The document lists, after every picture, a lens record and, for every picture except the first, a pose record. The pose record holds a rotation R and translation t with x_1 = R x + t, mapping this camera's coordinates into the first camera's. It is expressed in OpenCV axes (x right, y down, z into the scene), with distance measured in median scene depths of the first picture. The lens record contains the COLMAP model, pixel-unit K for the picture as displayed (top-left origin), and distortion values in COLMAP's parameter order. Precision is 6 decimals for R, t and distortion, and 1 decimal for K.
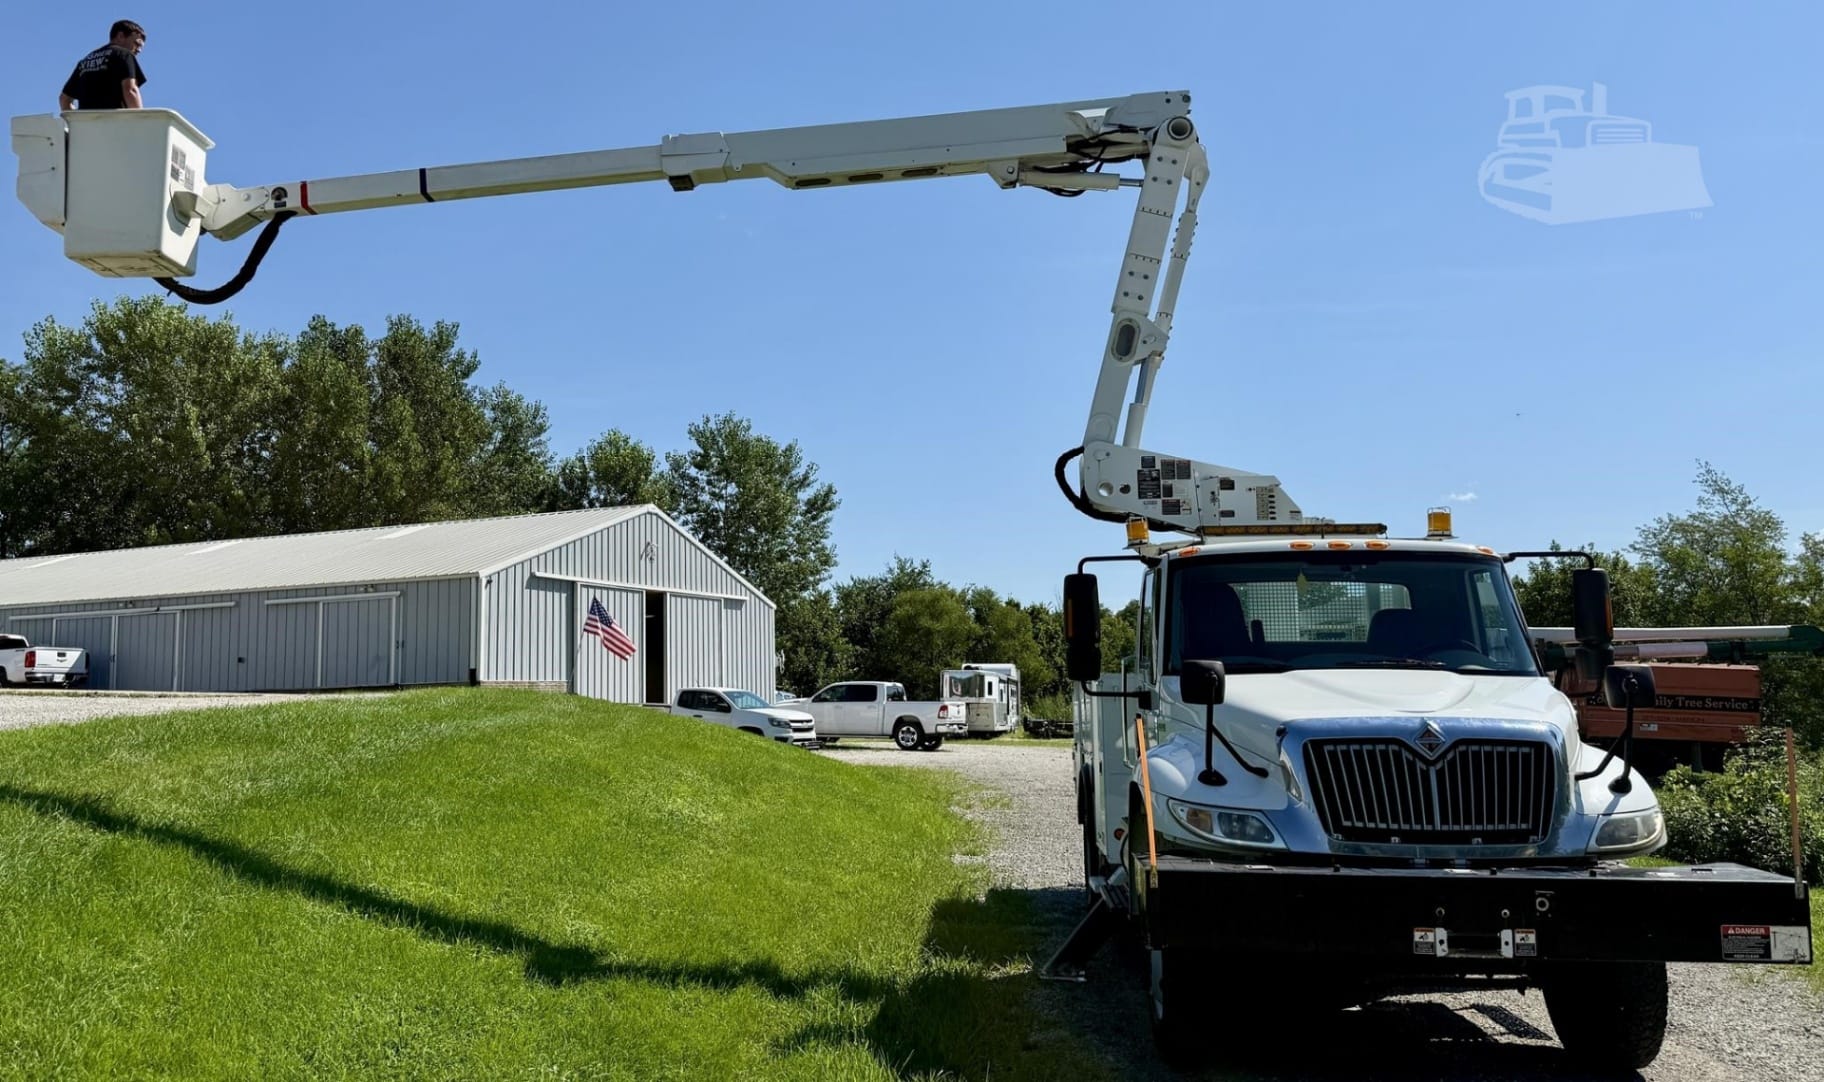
lens RADIAL K [[1350.5, 0, 912.0], [0, 1350.5, 541.0], [0, 0, 1]] dist [-0.036297, 0.000899]
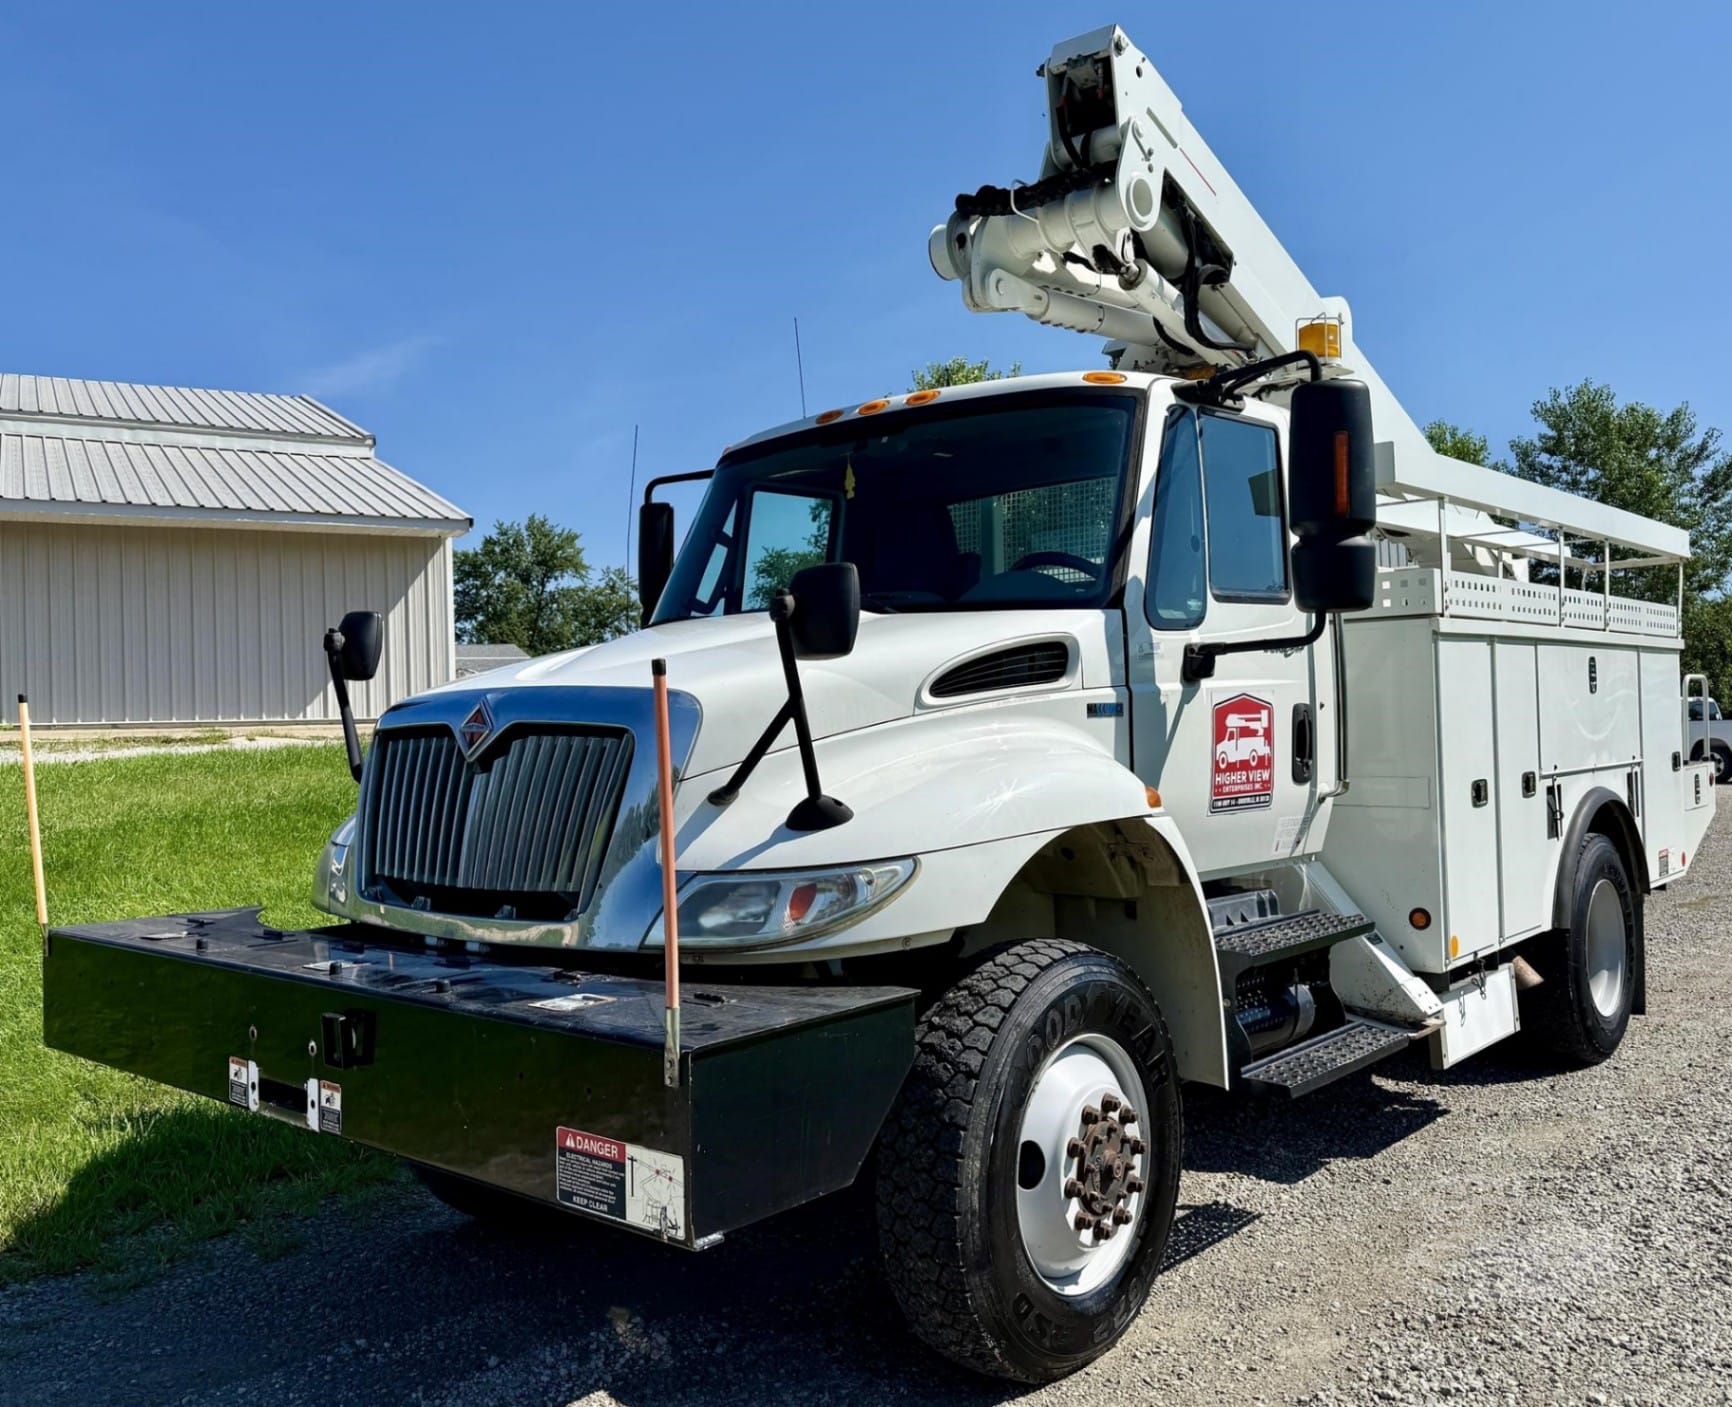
lens RADIAL K [[1483.6, 0, 899.9], [0, 1483.6, 702.8], [0, 0, 1]] dist [-0.001594, -0.077442]
pose [[0.831275, -0.045269, -0.554014, 0.095719], [0.097063, 0.993187, 0.064484, 0.012657], [0.547321, -0.107378, 0.830006, 0.065037]]
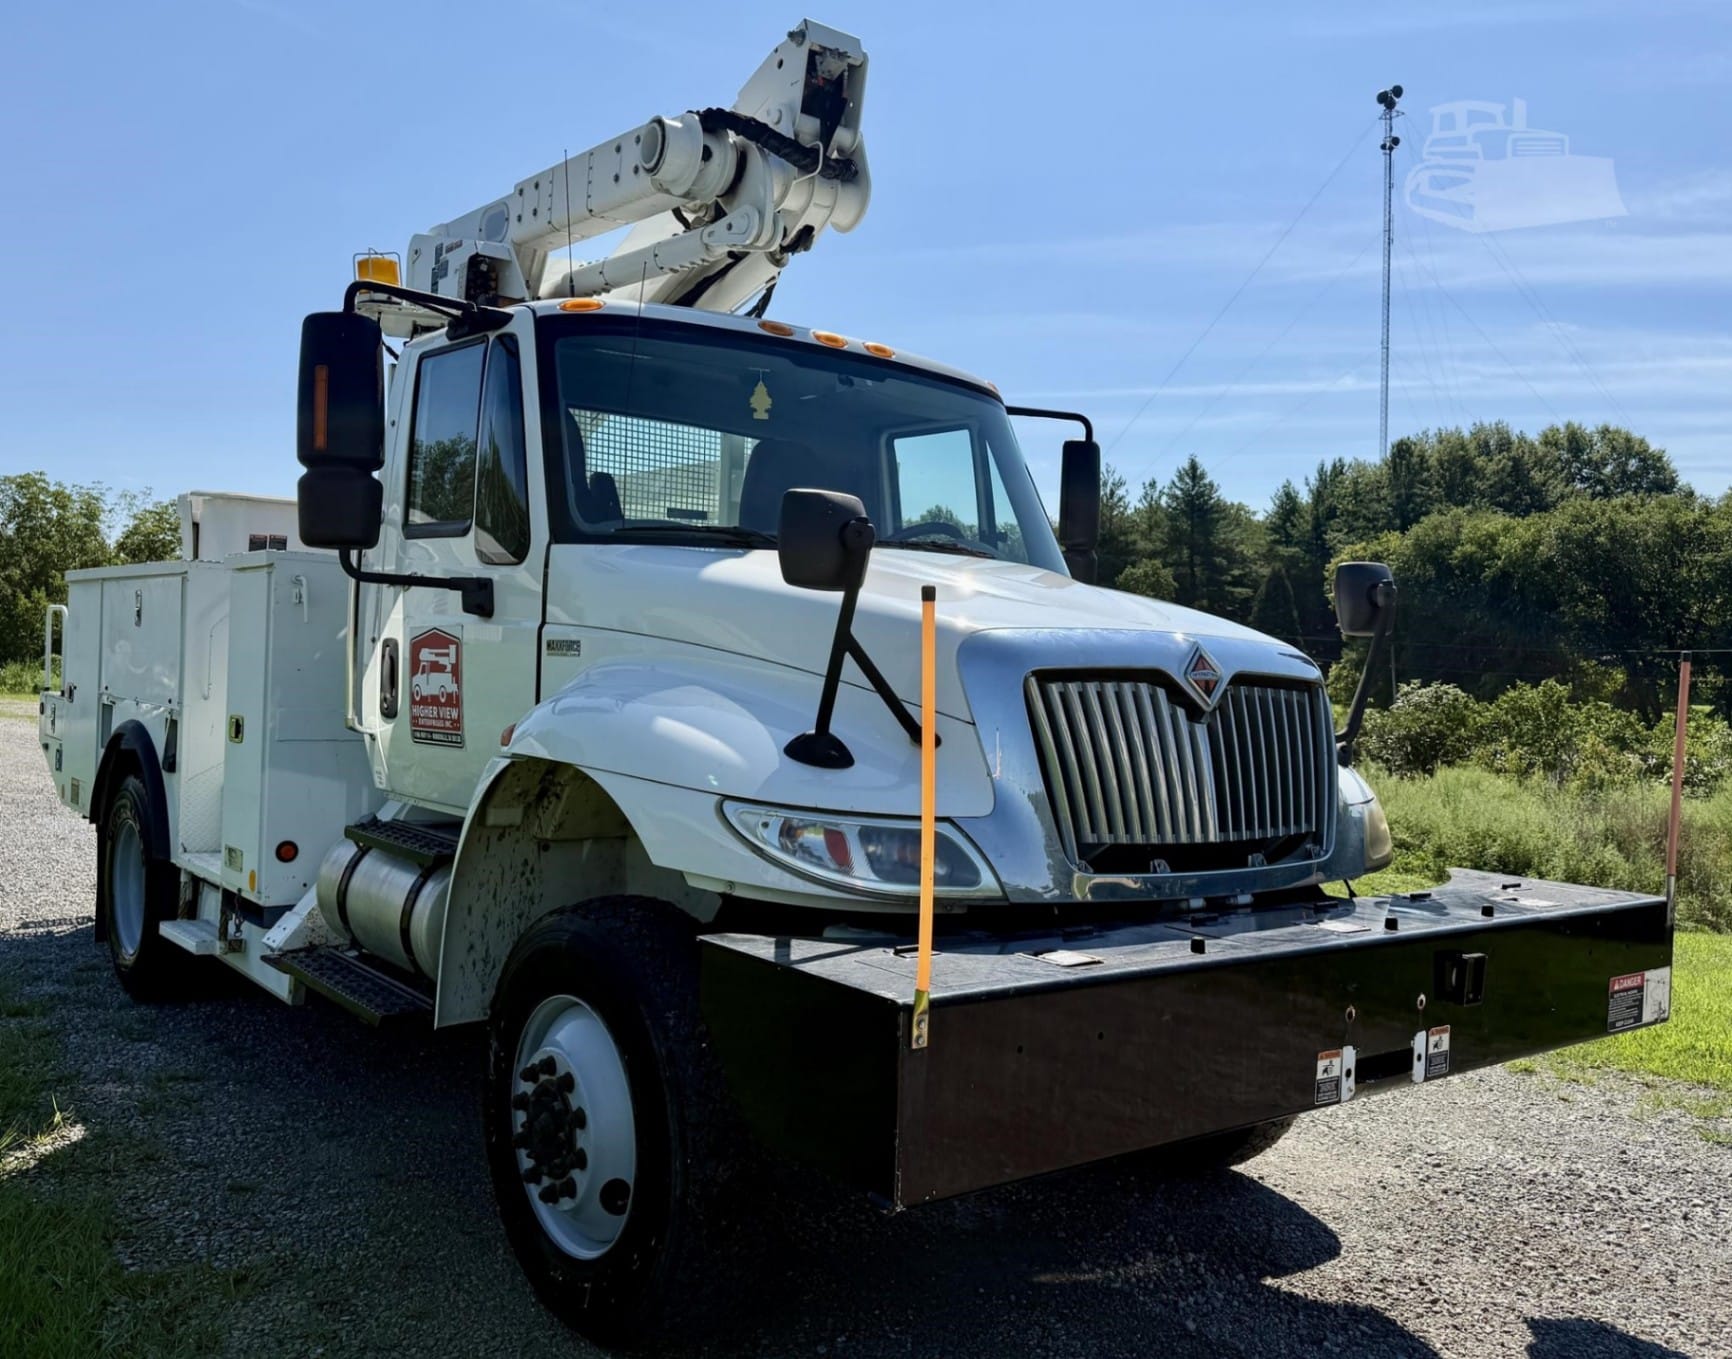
lens RADIAL K [[1380.1, 0, 864.1], [0, 1380.1, 724.4], [0, 0, 1]] dist [0.119213, -0.225499]
pose [[0.735527, -0.012416, 0.677382, -0.008517], [-0.100717, 0.986718, 0.127447, 0.012249], [-0.669967, -0.161965, 0.724508, 0.075891]]
